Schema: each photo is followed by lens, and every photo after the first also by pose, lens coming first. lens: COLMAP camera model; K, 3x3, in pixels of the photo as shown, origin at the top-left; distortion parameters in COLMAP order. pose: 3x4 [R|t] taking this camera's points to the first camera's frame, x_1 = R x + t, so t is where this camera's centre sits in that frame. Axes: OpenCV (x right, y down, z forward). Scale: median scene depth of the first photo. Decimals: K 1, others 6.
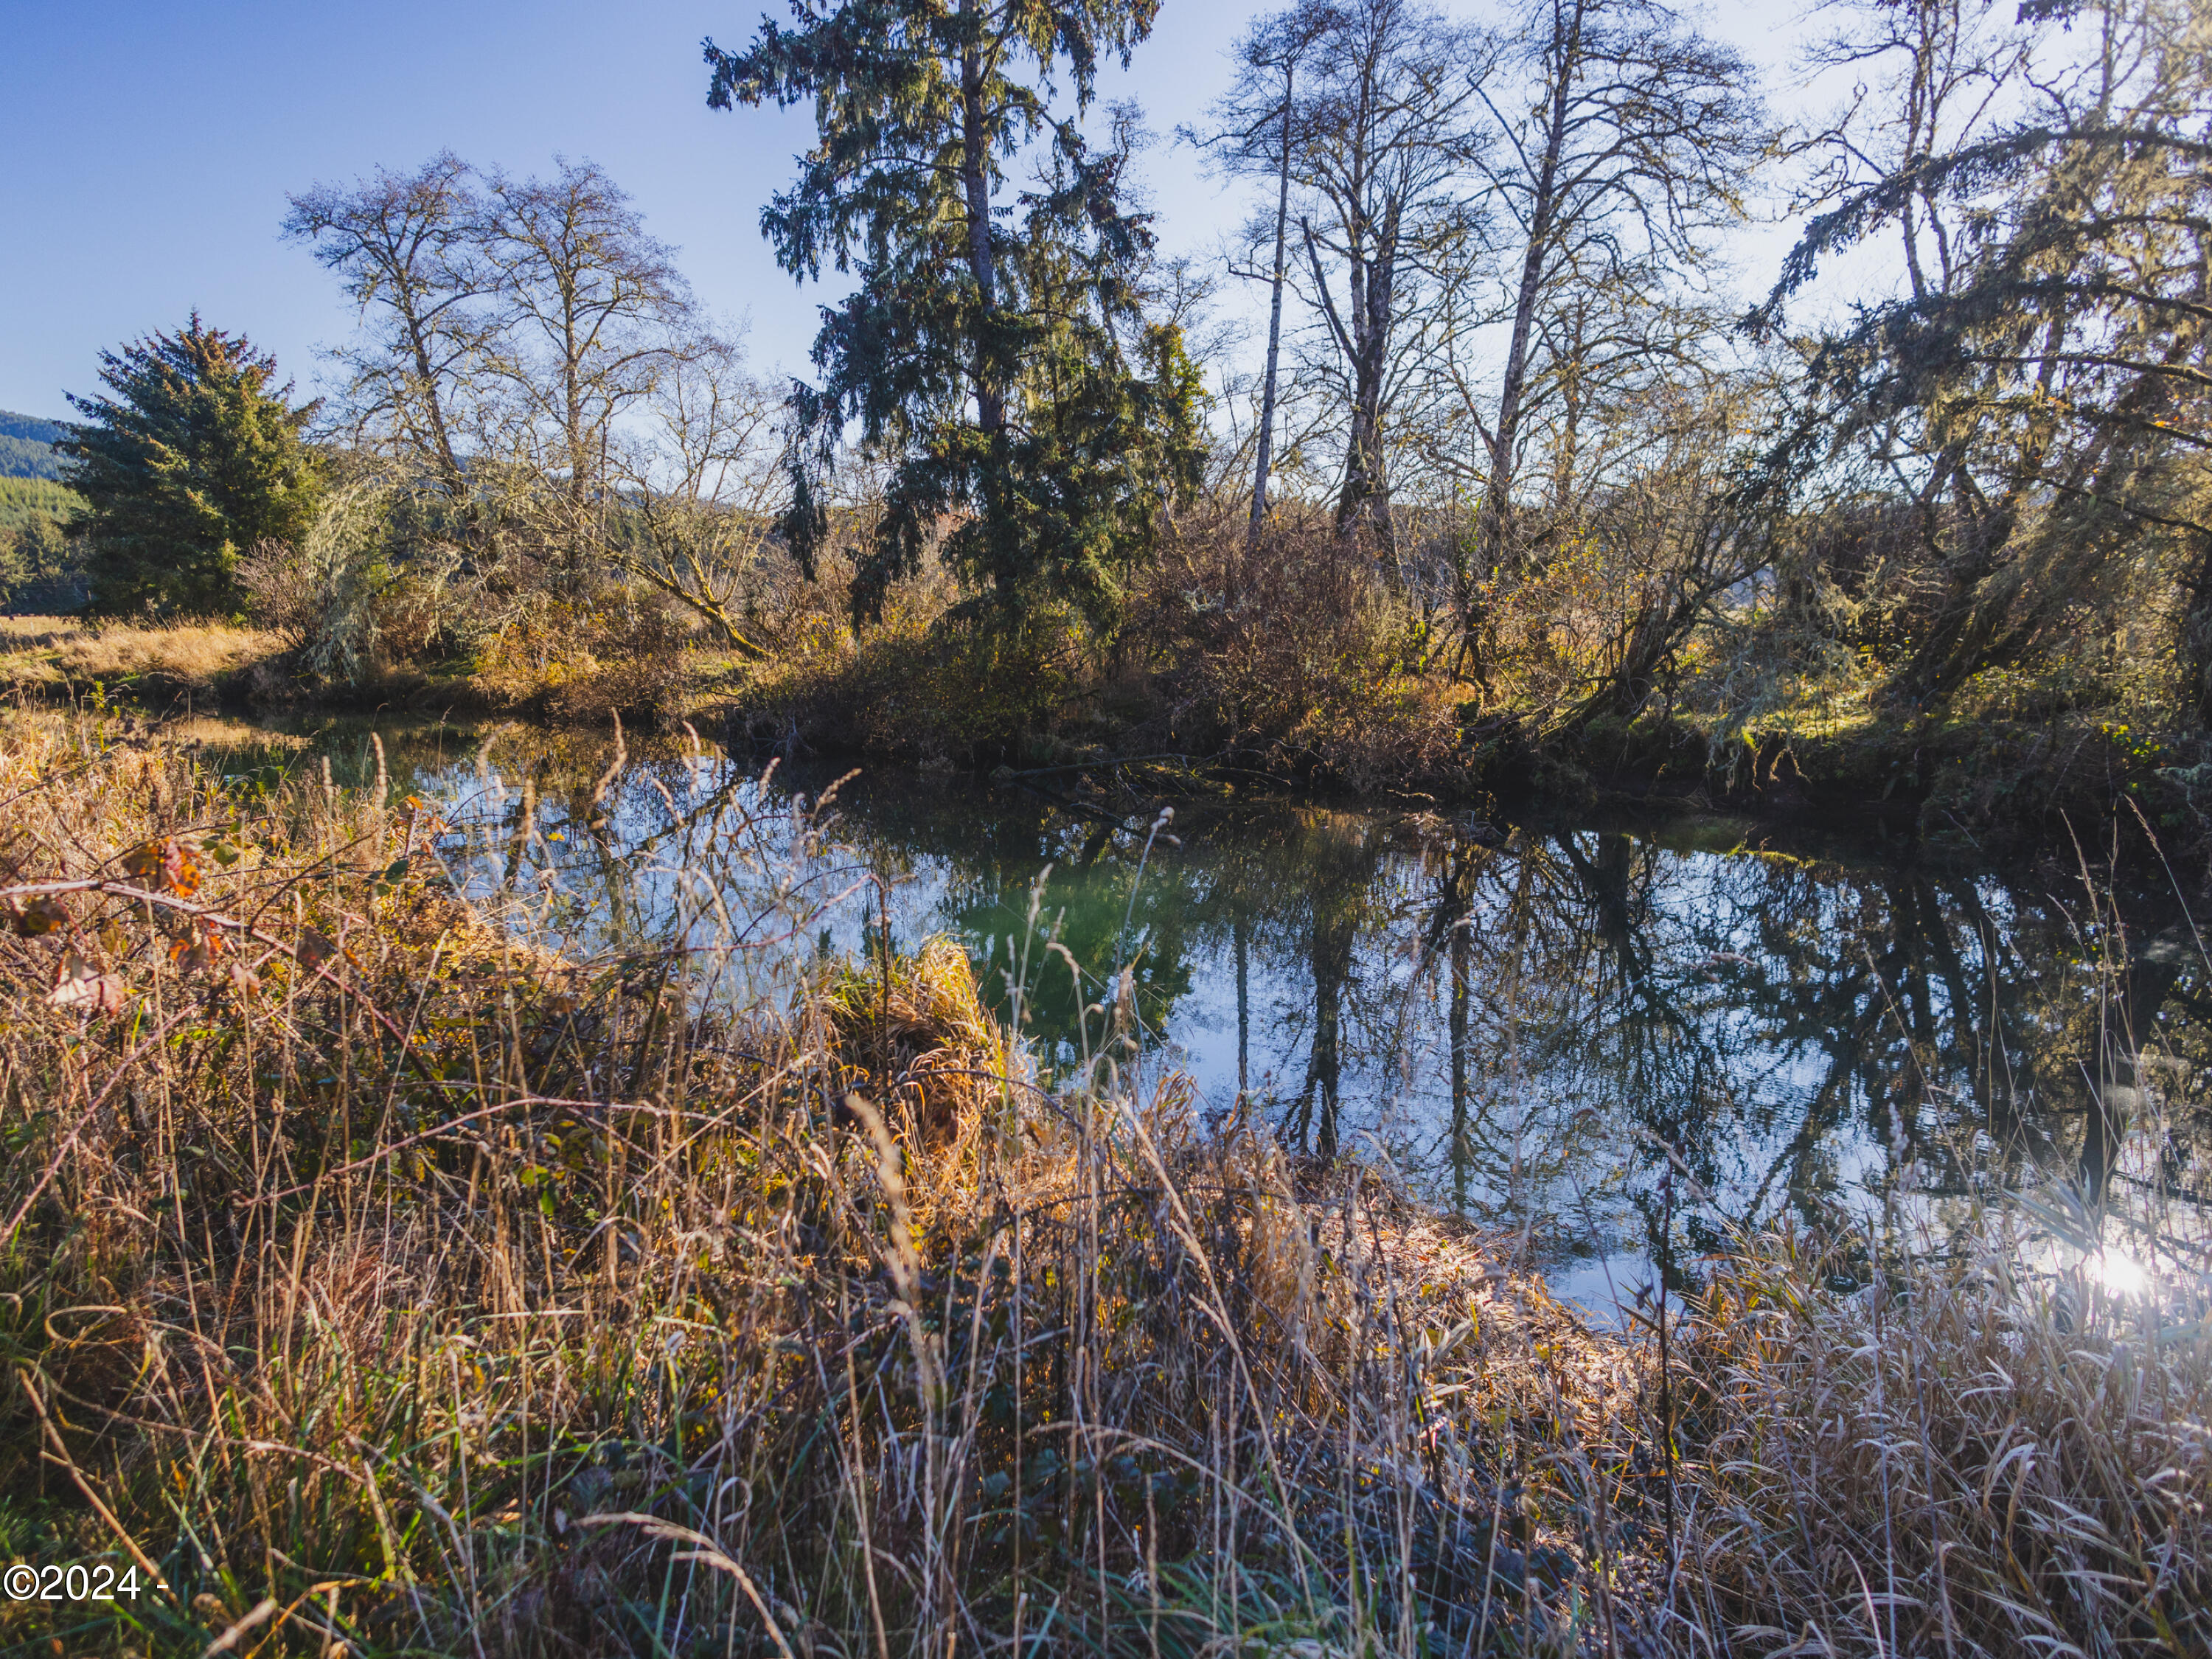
lens RADIAL K [[1233.1, 0, 1021.7], [0, 1233.1, 924.5], [0, 0, 1]] dist [0.005807, -0.003105]
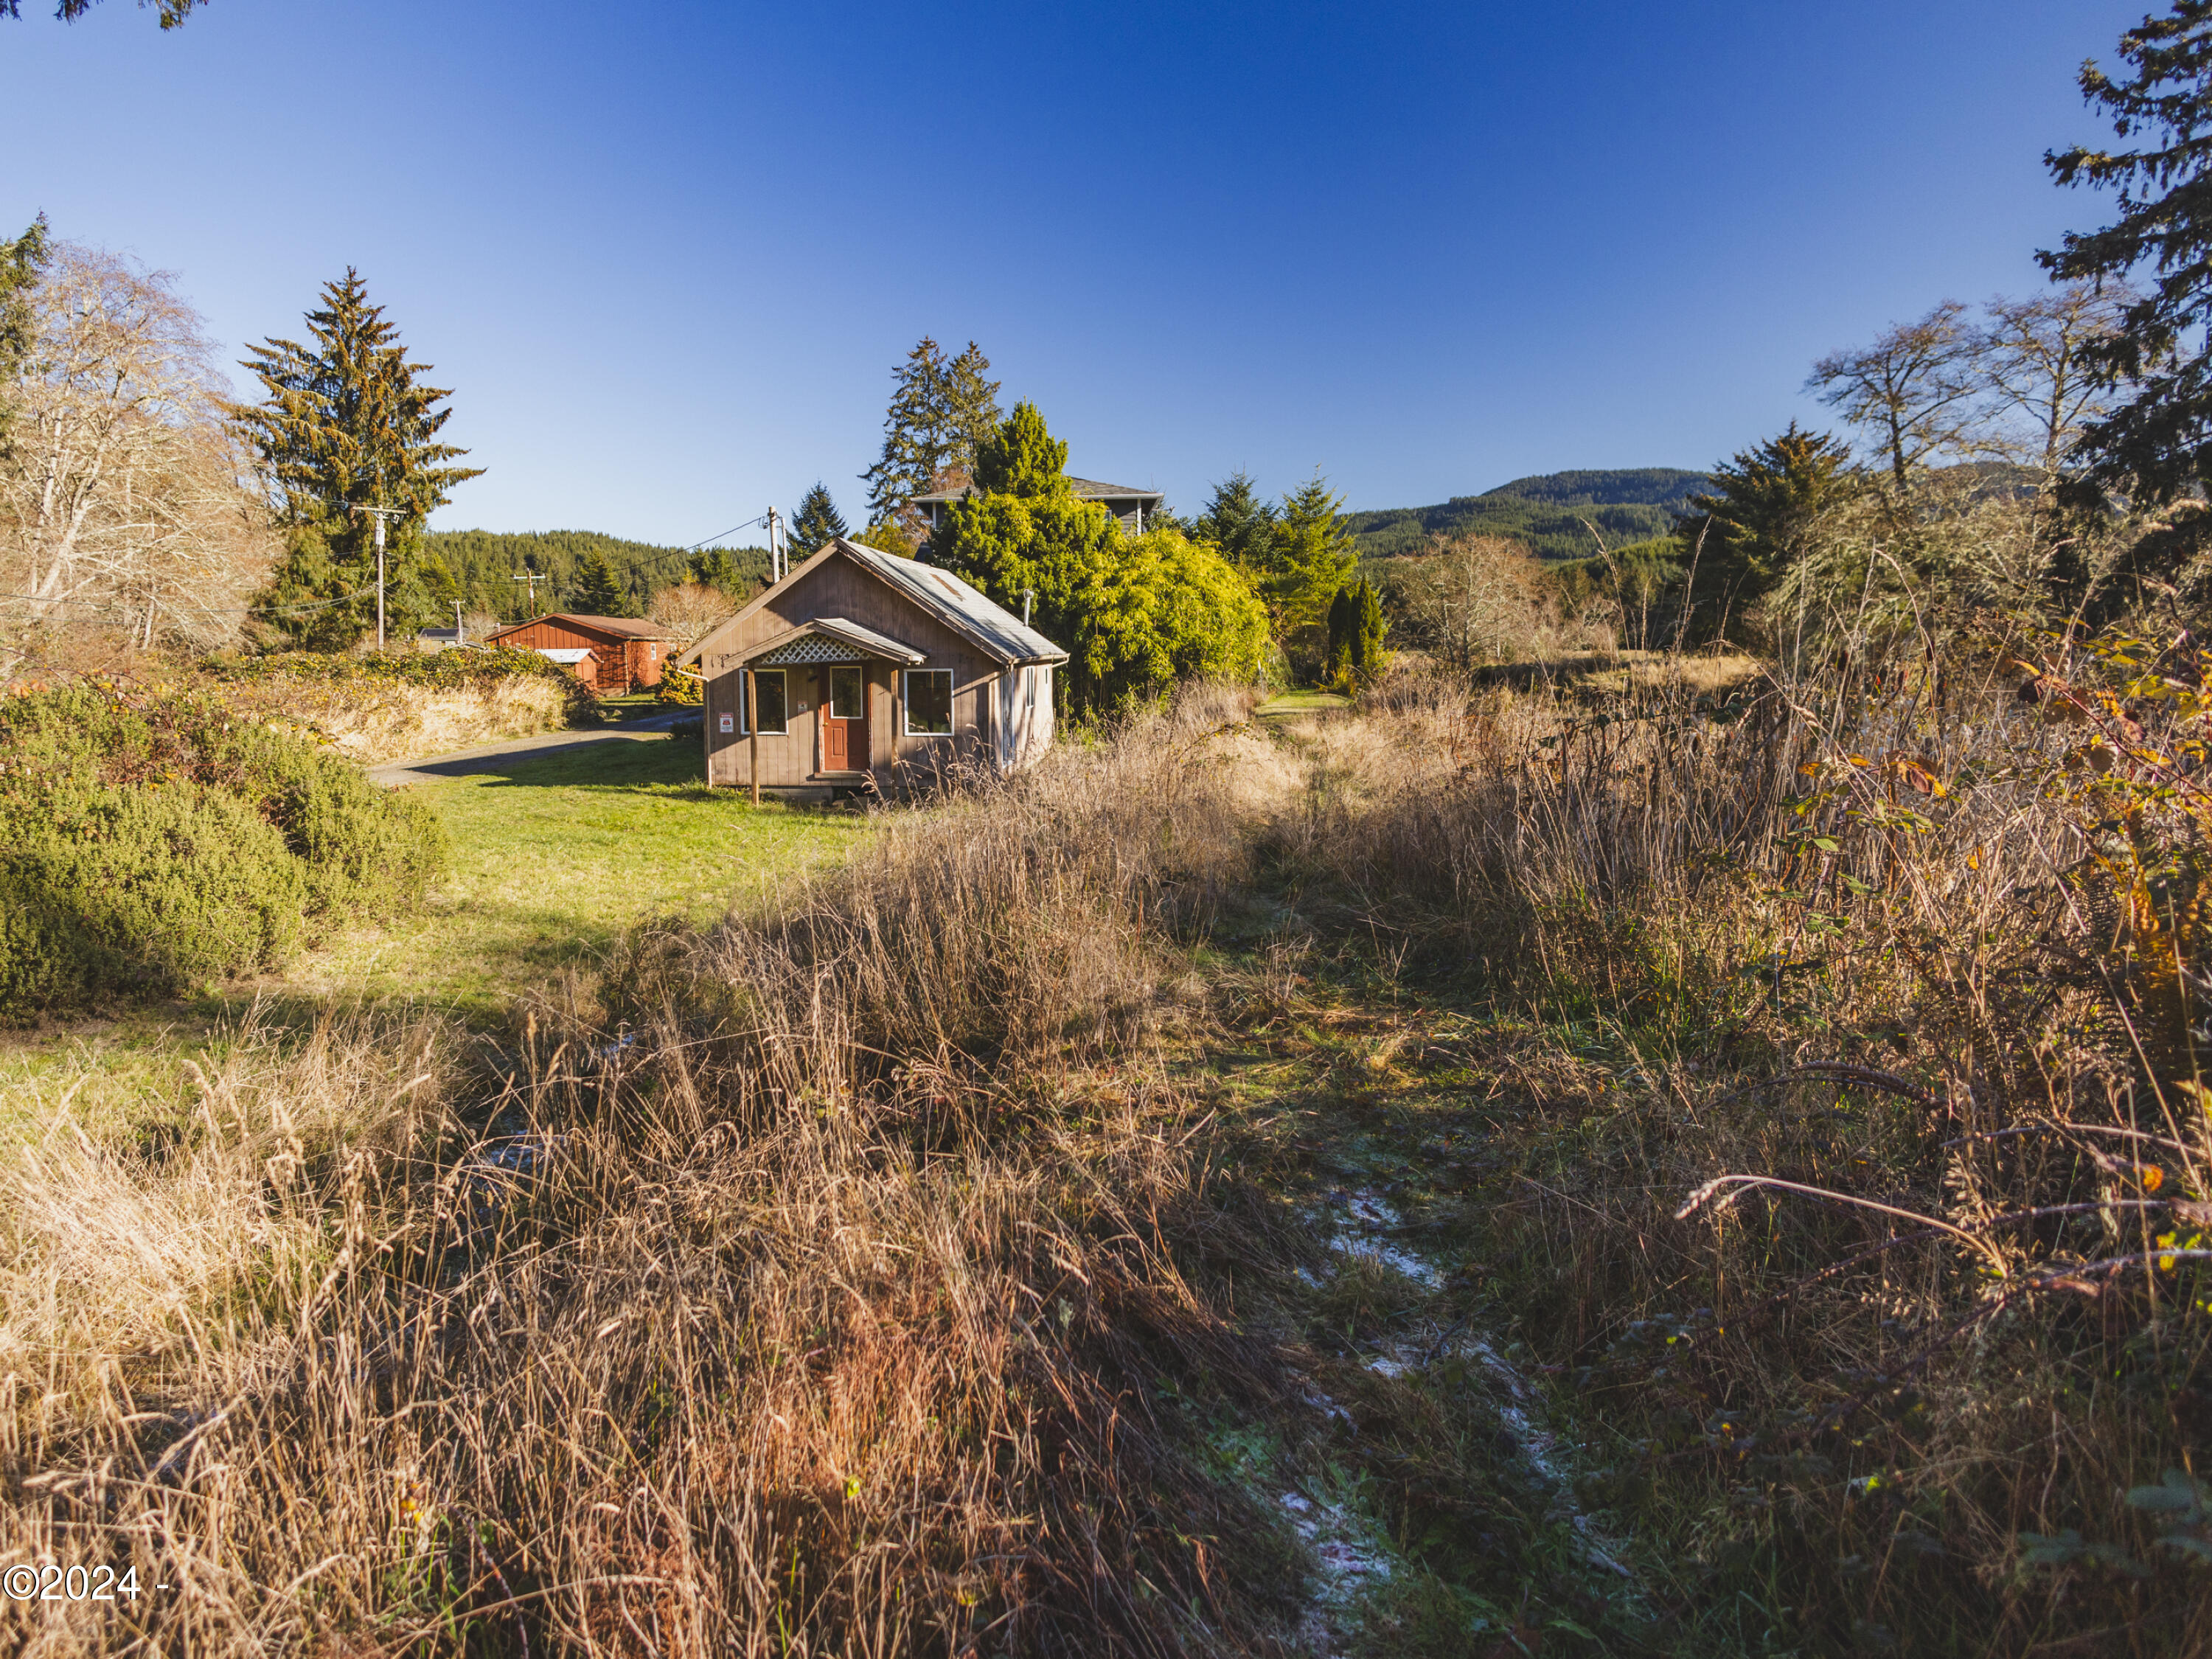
lens RADIAL K [[1237.5, 0, 982.9], [0, 1237.5, 785.4], [0, 0, 1]] dist [-0.003457, 0.001951]
pose [[0.371804, 0.103669, -0.922505, 0.408159], [-0.227265, 0.973670, 0.017823, 0.079200], [0.900063, 0.203026, 0.385574, -0.309755]]
